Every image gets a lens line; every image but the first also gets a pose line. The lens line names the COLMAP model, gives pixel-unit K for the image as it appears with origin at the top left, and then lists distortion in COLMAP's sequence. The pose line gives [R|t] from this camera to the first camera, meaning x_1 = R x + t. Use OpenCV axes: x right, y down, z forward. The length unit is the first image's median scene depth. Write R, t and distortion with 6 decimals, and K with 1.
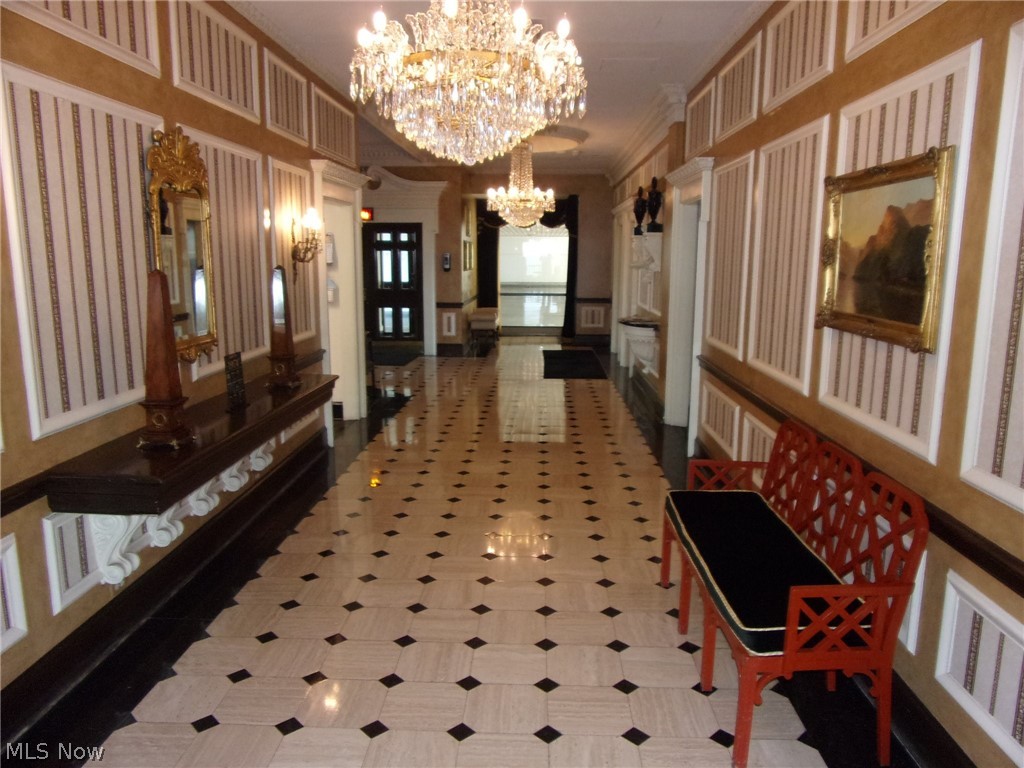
lens RADIAL K [[726.0, 0, 515.1], [0, 726.0, 382.6], [0, 0, 1]] dist [-0.040203, 0.012659]
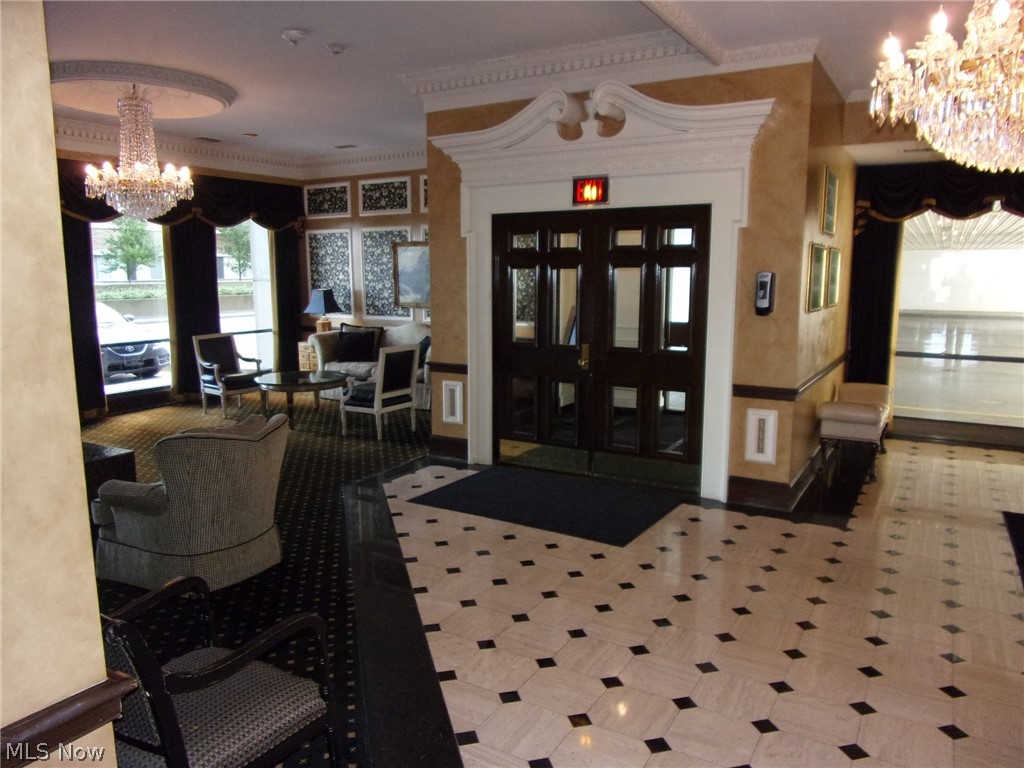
lens RADIAL K [[726.0, 0, 515.1], [0, 726.0, 382.6], [0, 0, 1]] dist [-0.040203, 0.012659]
pose [[0.876474, 0.067107, -0.476749, -0.015643], [-0.079512, 0.996817, -0.005866, -0.097581], [0.474838, 0.043049, 0.879020, 0.546816]]
